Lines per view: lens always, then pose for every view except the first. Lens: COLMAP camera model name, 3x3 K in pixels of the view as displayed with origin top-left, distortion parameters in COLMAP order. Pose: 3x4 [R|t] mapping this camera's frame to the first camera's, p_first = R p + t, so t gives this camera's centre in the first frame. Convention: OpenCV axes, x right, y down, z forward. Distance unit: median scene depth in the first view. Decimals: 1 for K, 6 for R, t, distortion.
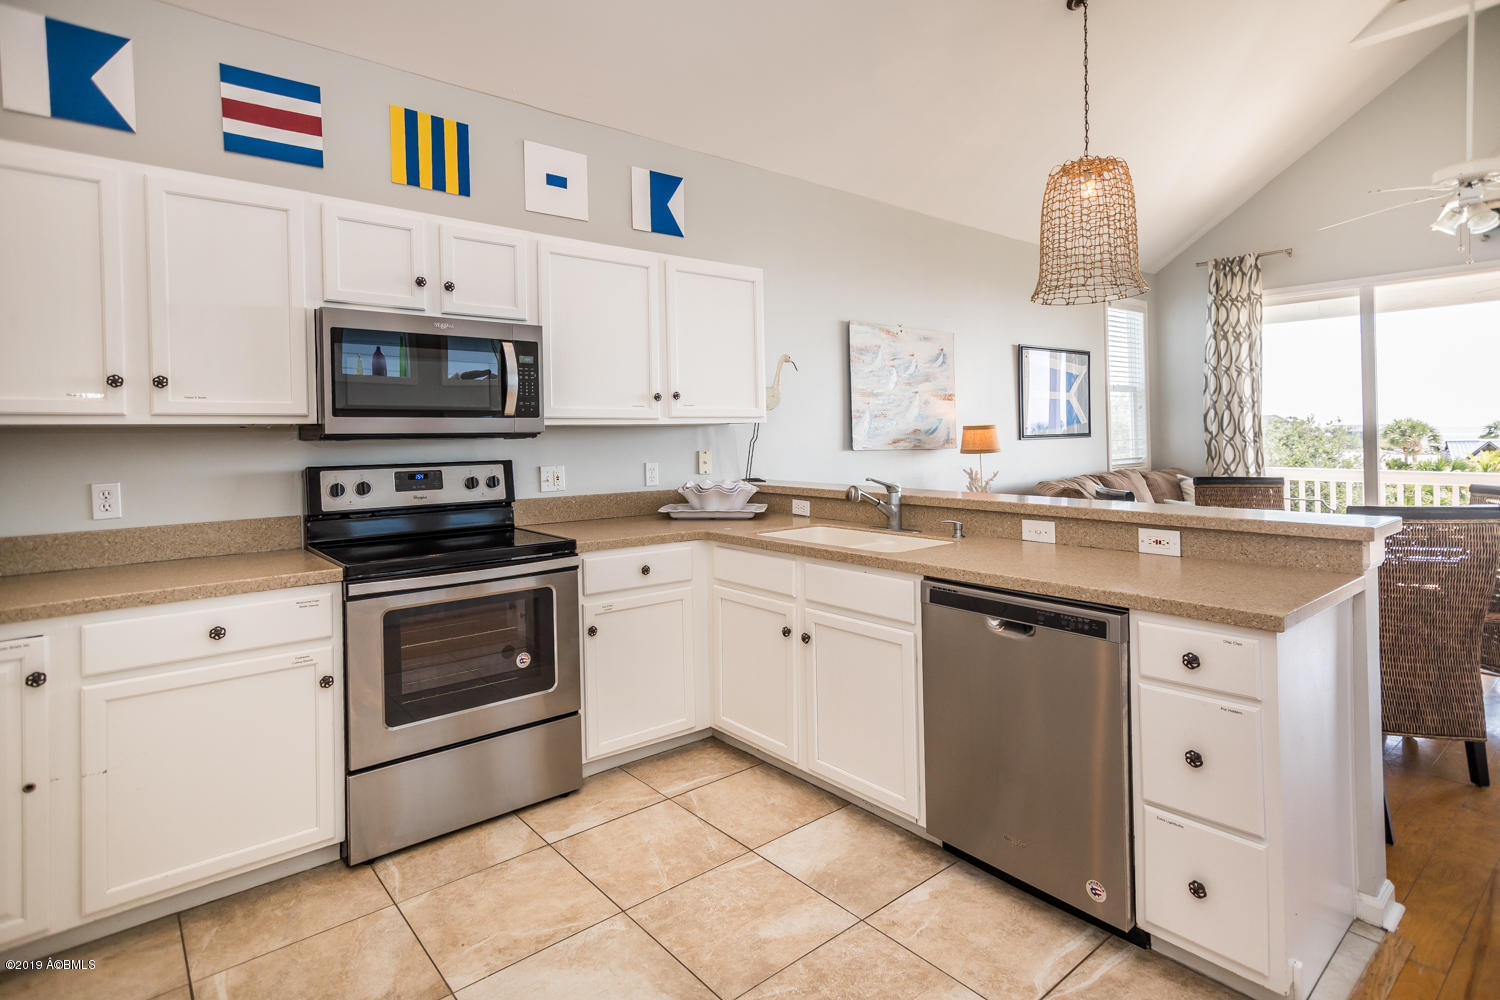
lens RADIAL K [[769.2, 0, 748.6], [0, 769.2, 423.6], [0, 0, 1]] dist [0.016734, 0.000566]
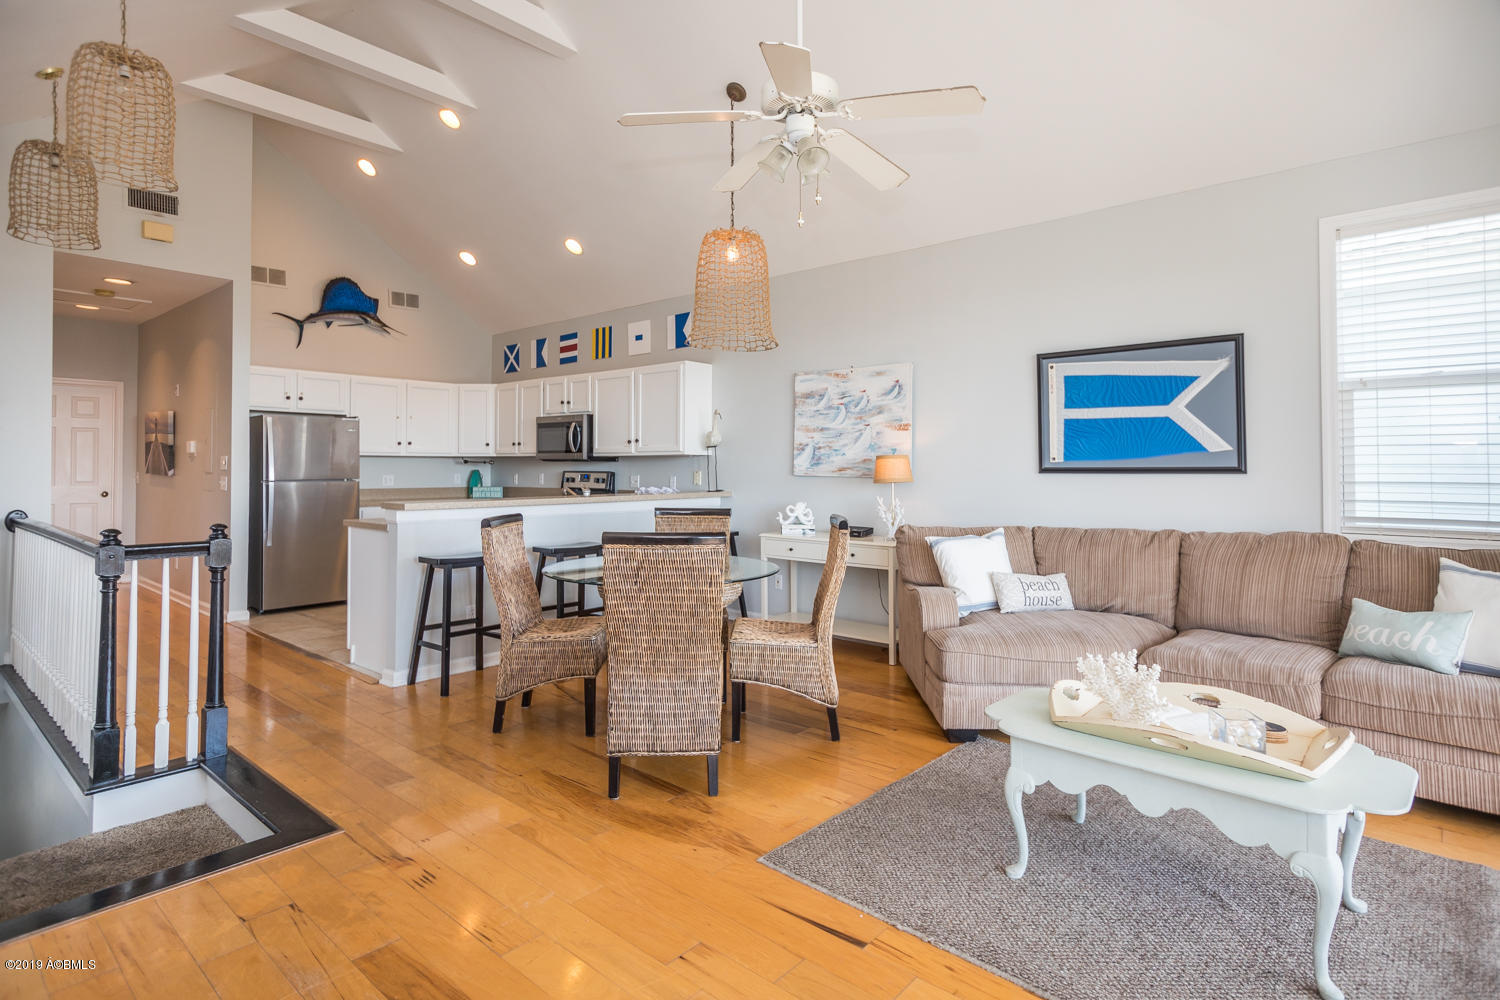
lens RADIAL K [[762.9, 0, 746.6], [0, 762.9, 462.6], [0, 0, 1]] dist [0.000515, 0.000074]
pose [[0.157595, 0.007990, -0.987472, 1.274737], [0.004757, 0.999950, 0.008850, 0.002260], [0.987492, -0.006092, 0.157549, 0.674909]]
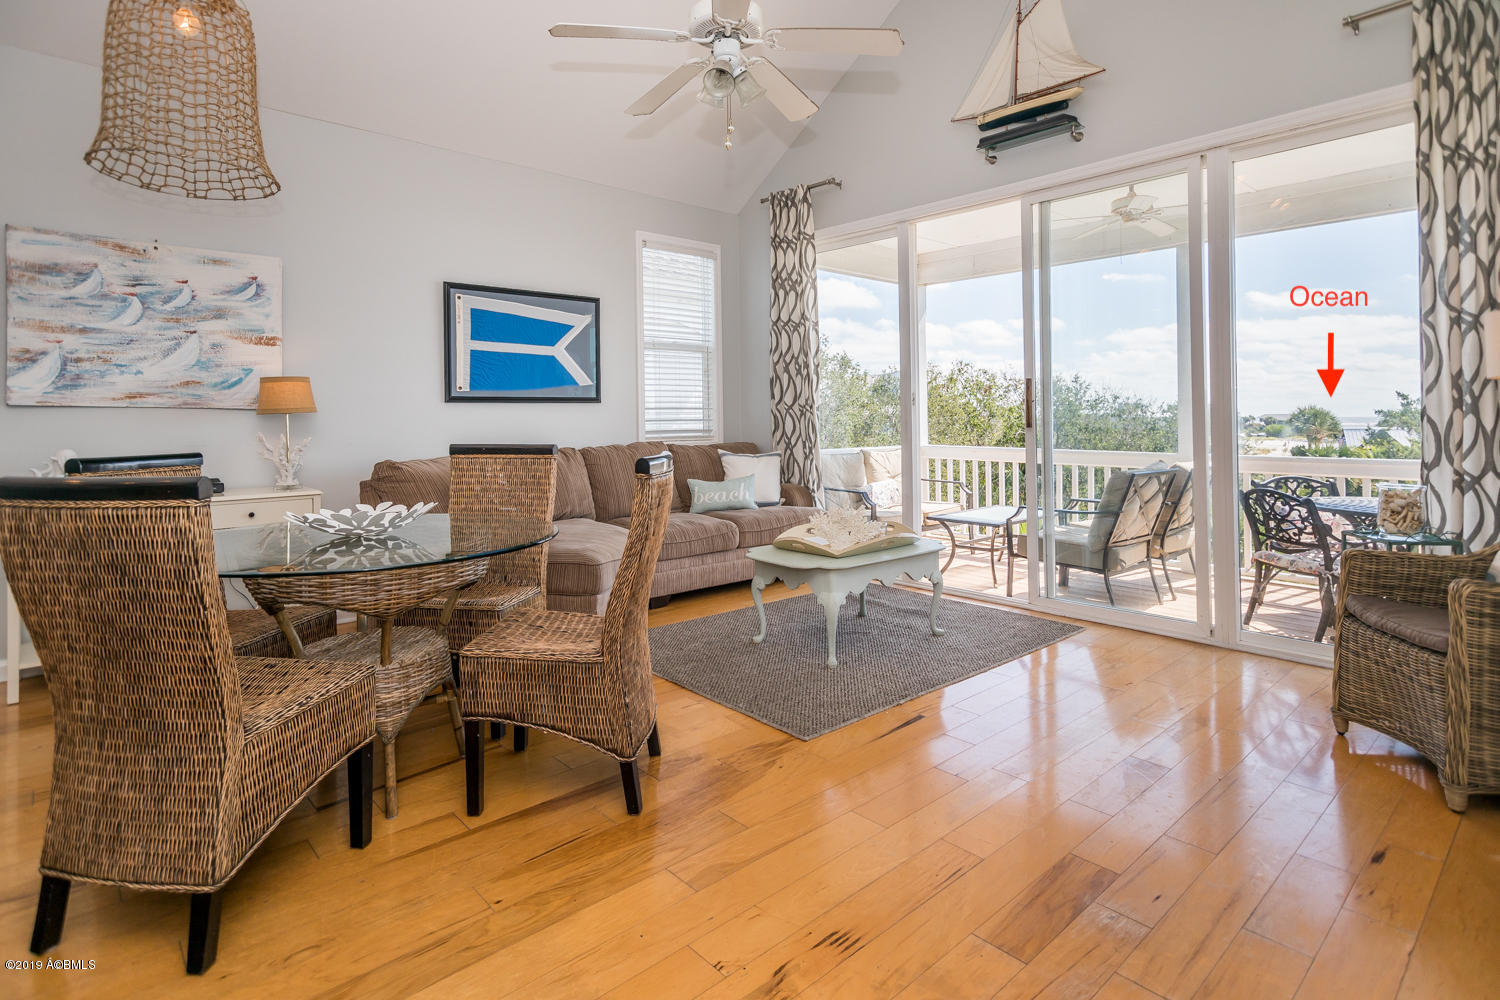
lens RADIAL K [[769.8, 0, 747.5], [0, 769.8, 409.6], [0, 0, 1]] dist [0.018889, -0.000130]
pose [[0.999203, 0.009635, 0.038731, 0.742290], [-0.009712, 0.999951, 0.001801, 0.028930], [-0.038712, -0.002175, 0.999248, 0.228253]]
